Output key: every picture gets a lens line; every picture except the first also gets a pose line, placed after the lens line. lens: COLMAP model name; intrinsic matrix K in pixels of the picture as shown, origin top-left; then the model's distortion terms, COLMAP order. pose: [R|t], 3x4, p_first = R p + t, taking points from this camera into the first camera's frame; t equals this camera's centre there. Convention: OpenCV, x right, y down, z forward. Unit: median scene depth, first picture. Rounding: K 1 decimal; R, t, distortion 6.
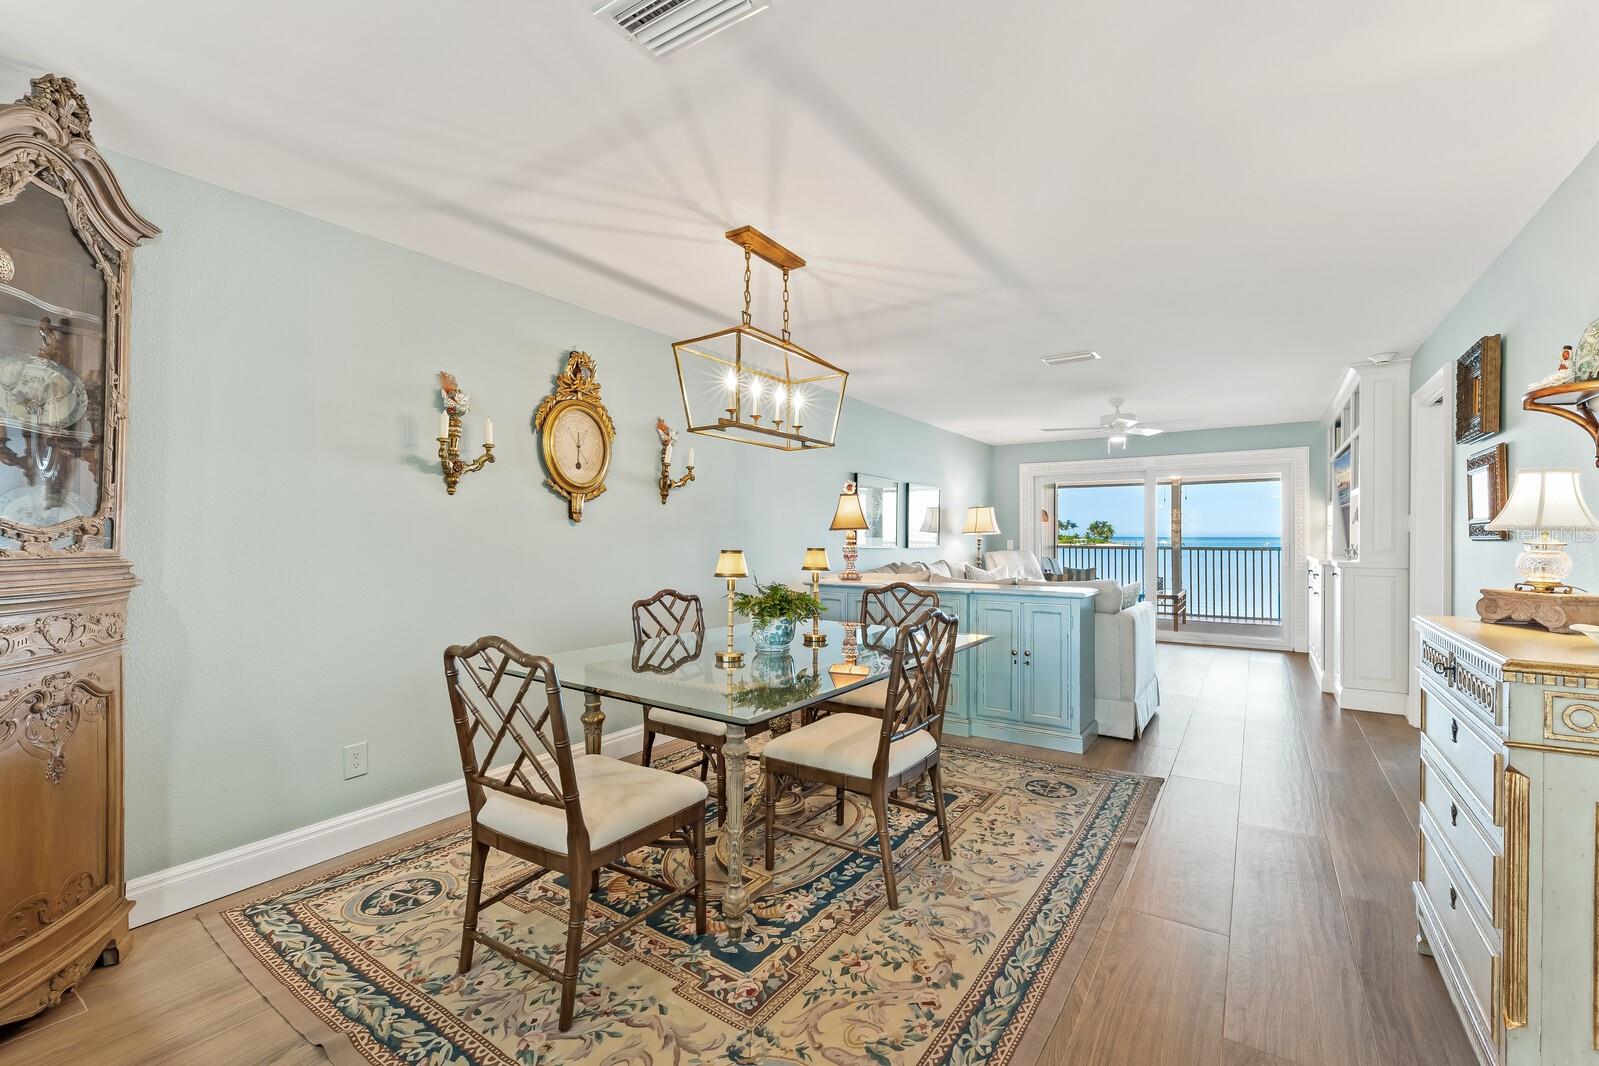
lens RADIAL K [[672.5, 0, 797.0], [0, 672.5, 537.9], [0, 0, 1]] dist [-0.004050, -0.000550]
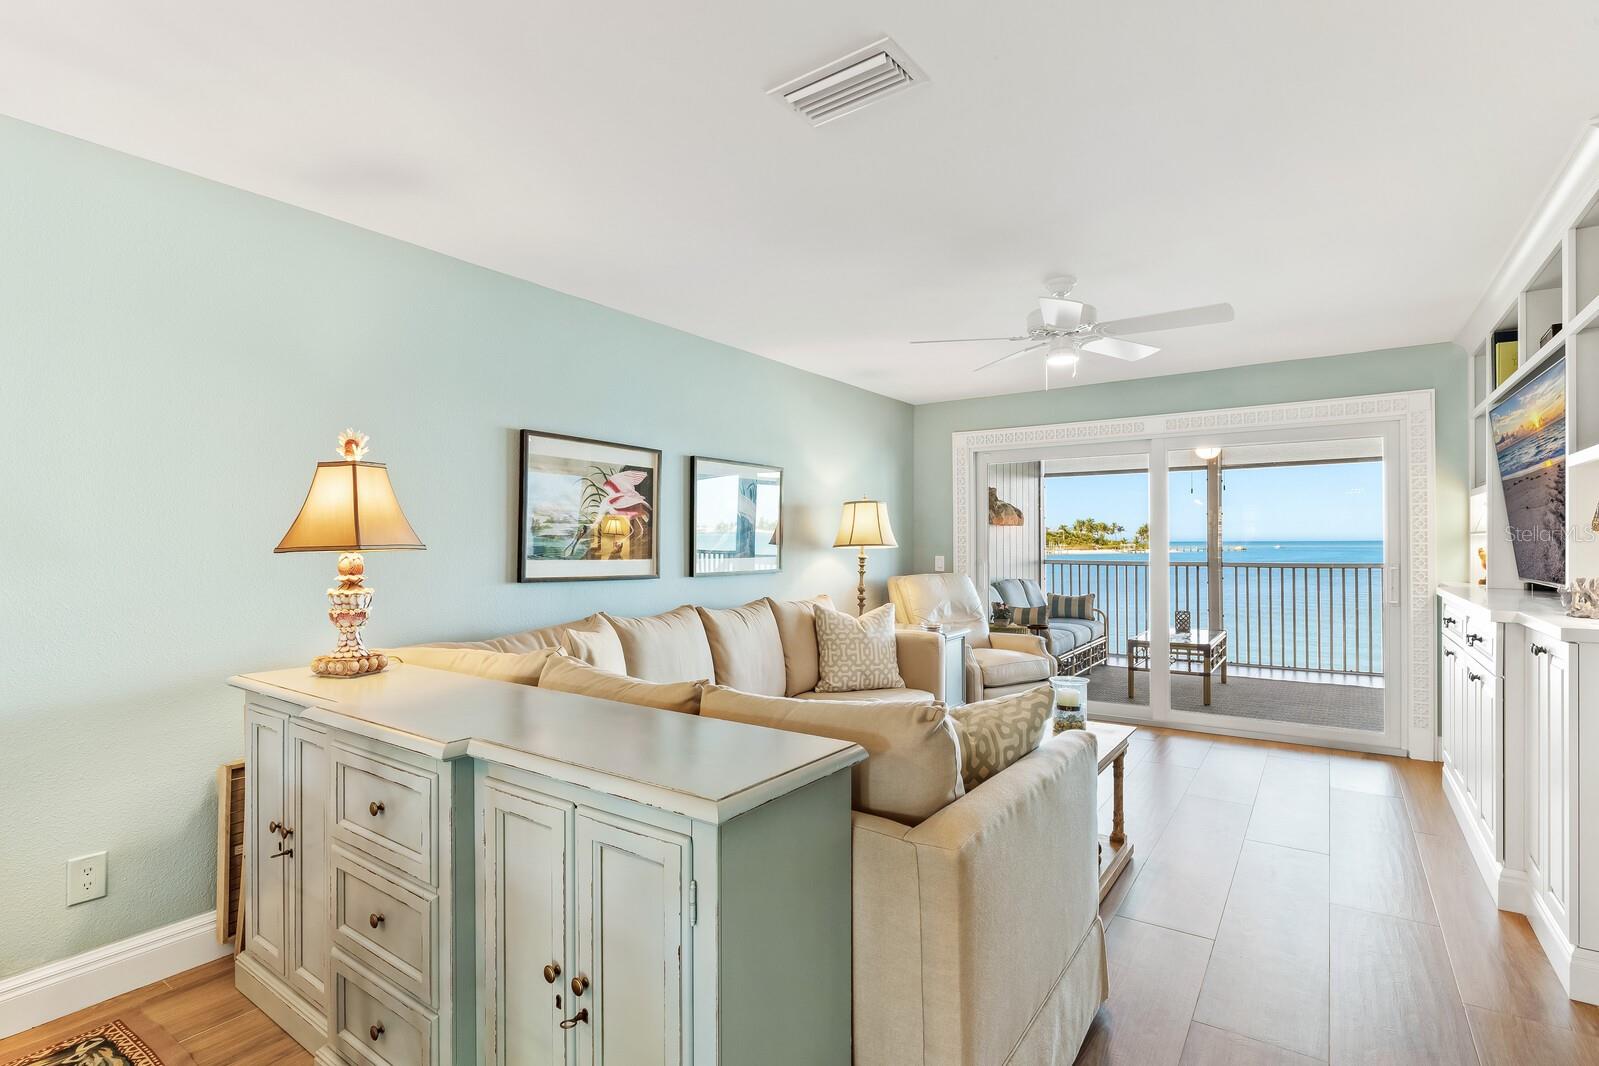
lens RADIAL K [[763.5, 0, 791.8], [0, 763.5, 541.5], [0, 0, 1]] dist [-0.004058, 0.002470]
pose [[0.999691, -0.009413, -0.022995, 0.534226], [0.009291, 0.999942, -0.005404, -0.020156], [0.023045, 0.005188, 0.999721, 0.781809]]
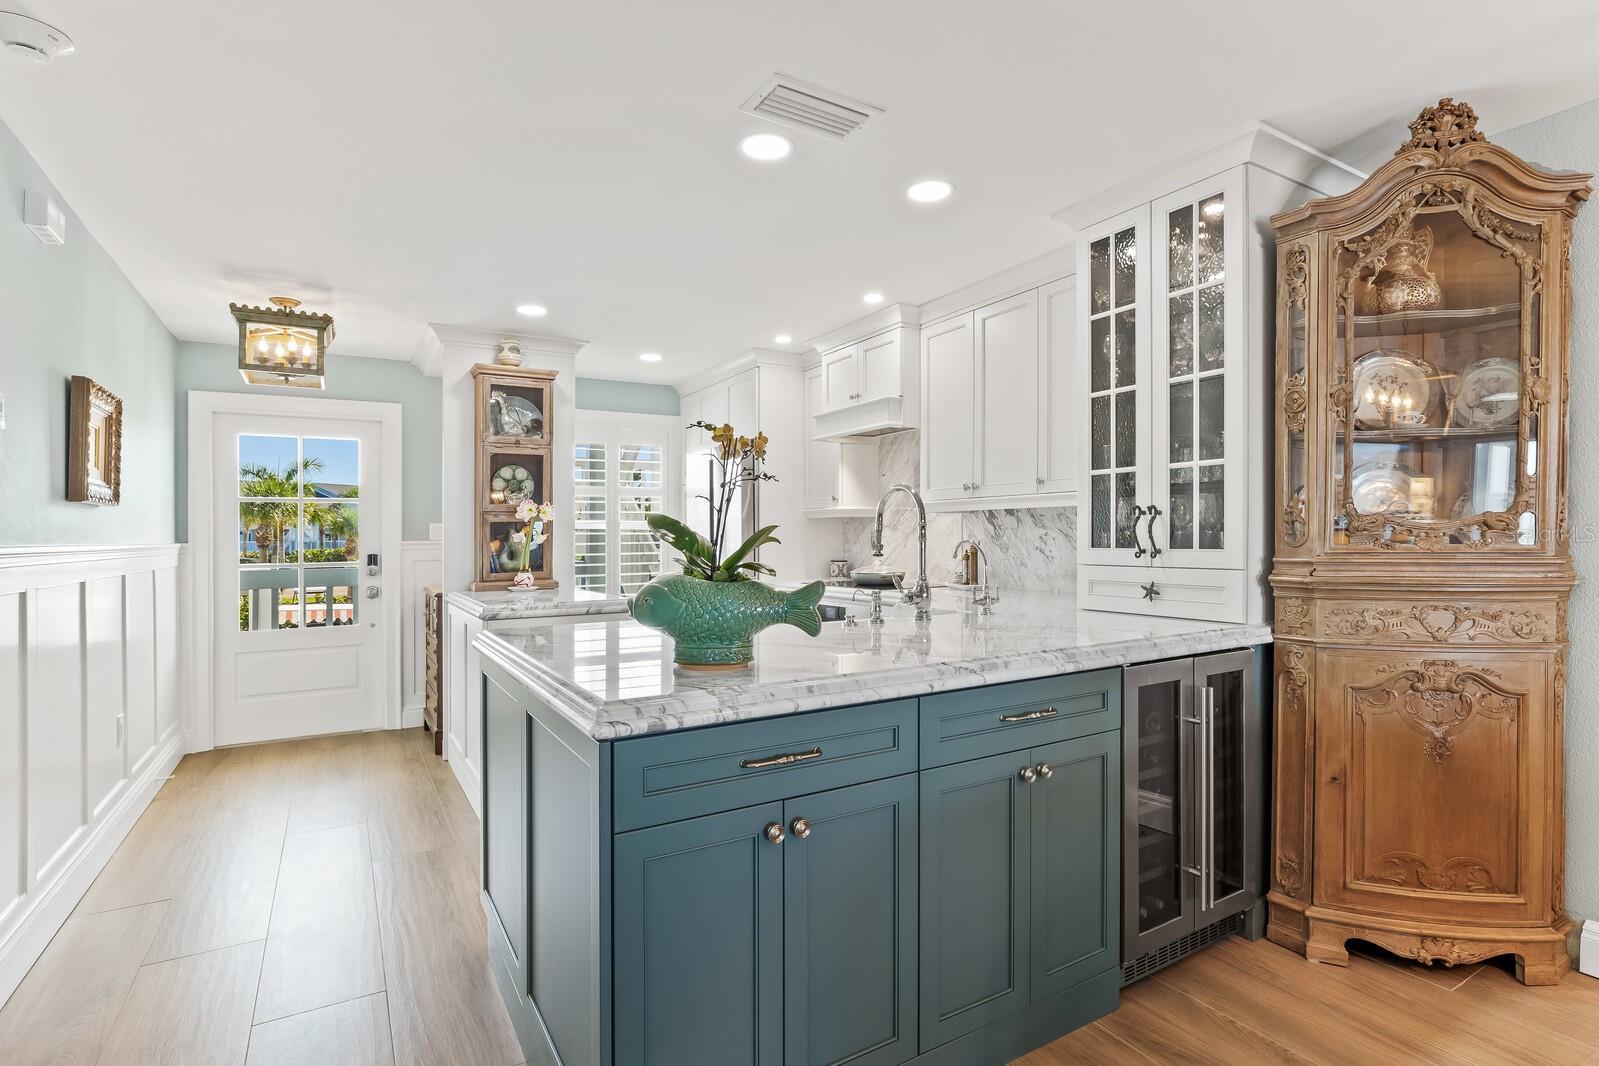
lens RADIAL K [[763.5, 0, 802.7], [0, 763.5, 530.3], [0, 0, 1]] dist [-0.004058, 0.002470]
pose [[-0.408513, 0.000531, -0.912752, 0.222946], [0.010070, 0.999942, -0.003925, -0.005900], [0.912697, -0.010795, -0.408494, 0.297691]]
